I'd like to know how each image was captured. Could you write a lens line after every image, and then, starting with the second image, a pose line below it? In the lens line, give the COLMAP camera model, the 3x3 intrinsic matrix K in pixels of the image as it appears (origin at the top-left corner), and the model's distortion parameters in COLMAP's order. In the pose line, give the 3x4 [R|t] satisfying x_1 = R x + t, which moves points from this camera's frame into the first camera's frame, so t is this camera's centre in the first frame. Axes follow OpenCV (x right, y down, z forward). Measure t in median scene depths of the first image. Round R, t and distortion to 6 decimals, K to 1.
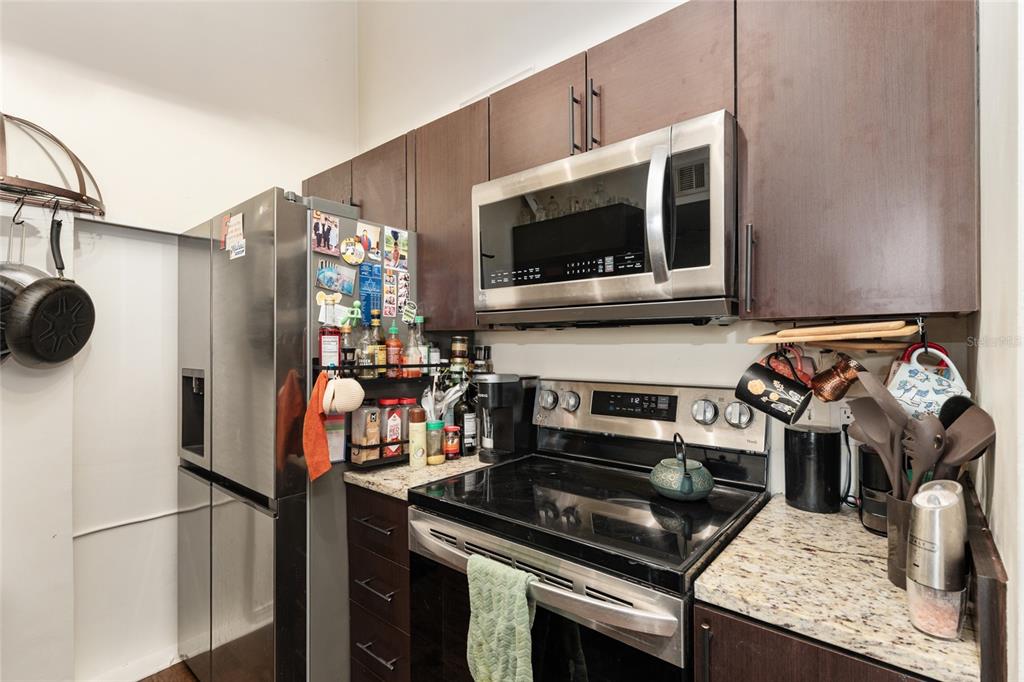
lens RADIAL K [[478.9, 0, 509.8], [0, 478.9, 347.6], [0, 0, 1]] dist [-0.001531, -0.000291]
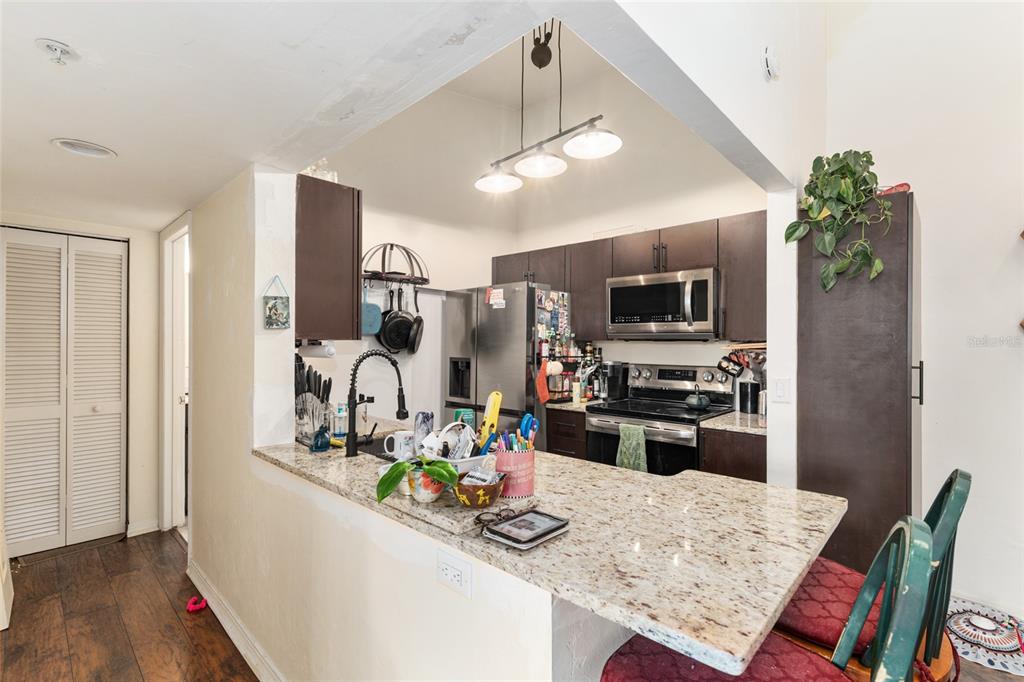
lens RADIAL K [[464.4, 0, 512.1], [0, 464.4, 343.5], [0, 0, 1]] dist [0.000883, 0.000033]
pose [[0.998305, 0.008618, -0.057562, -0.376310], [-0.008788, 0.999958, -0.002705, -0.015250], [0.057537, 0.003207, 0.998338, -1.178000]]
